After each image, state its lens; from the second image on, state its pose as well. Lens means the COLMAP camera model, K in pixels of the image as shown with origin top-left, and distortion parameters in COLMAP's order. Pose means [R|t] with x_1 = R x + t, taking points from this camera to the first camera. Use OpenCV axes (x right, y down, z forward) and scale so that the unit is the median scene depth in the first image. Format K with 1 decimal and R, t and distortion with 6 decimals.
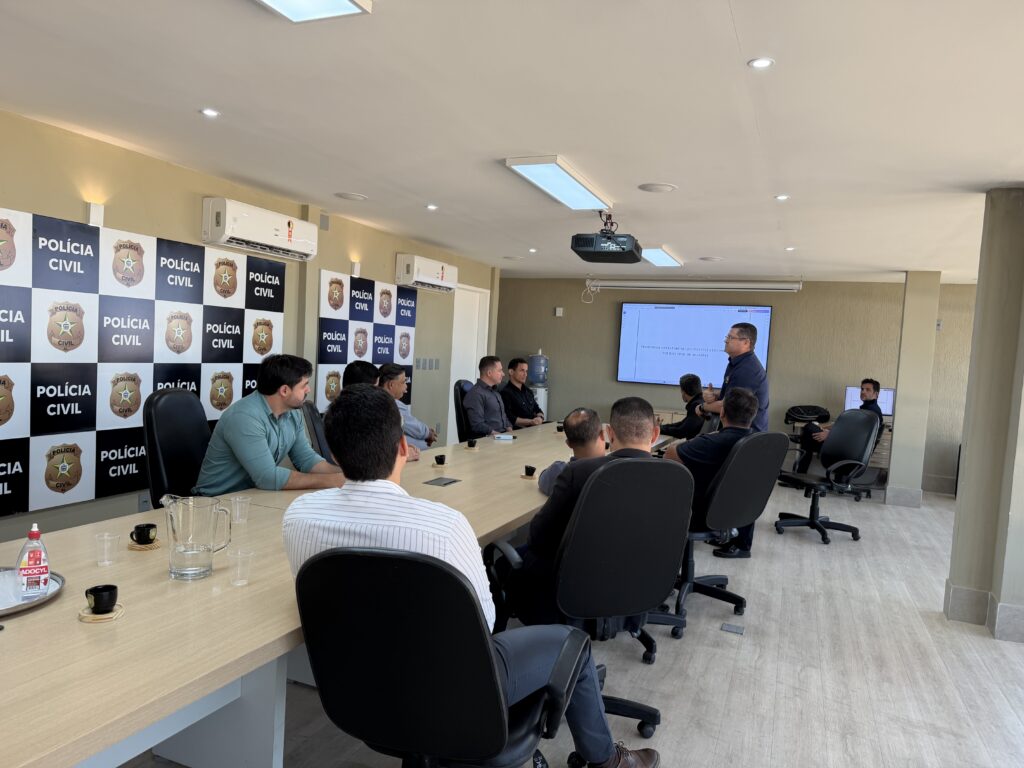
lens RADIAL K [[726.8, 0, 512.0], [0, 726.8, 384.0], [0, 0, 1]] dist [0.113598, -0.000818]
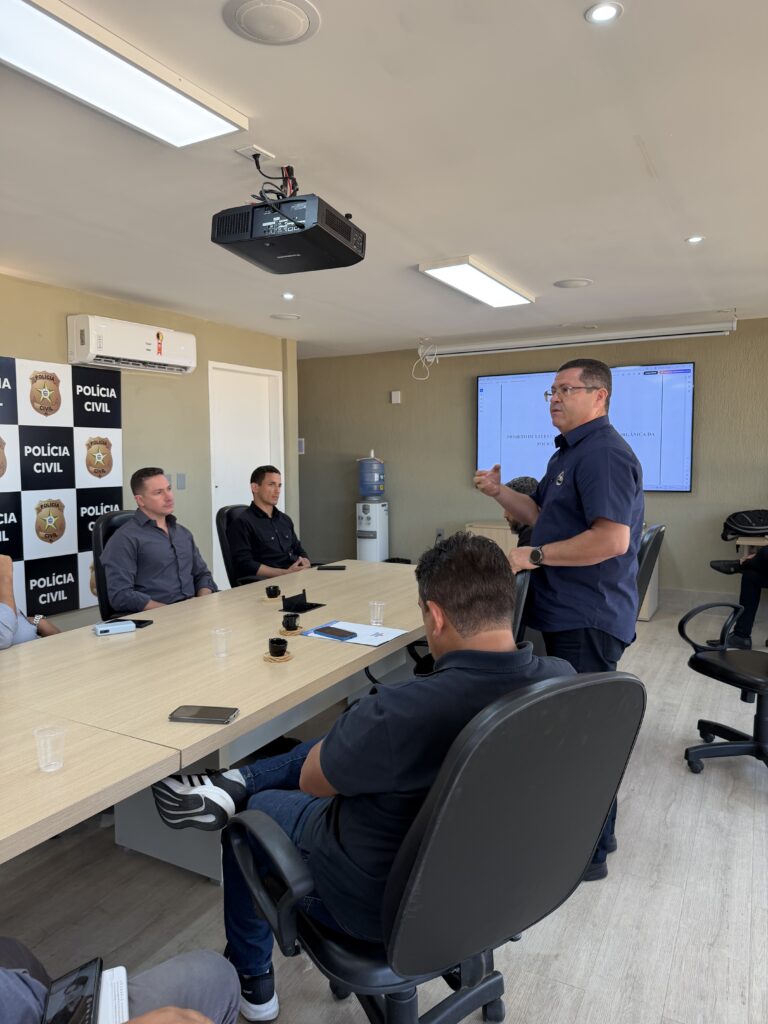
lens RADIAL K [[687.2, 0, 380.9], [0, 687.2, 498.5], [0, 0, 1]] dist [0.001829, -0.000987]
pose [[0.987632, -0.054560, -0.146991, 0.154946], [0.056450, 0.998367, 0.008712, -0.005066], [0.146276, -0.016902, 0.989099, 0.339136]]
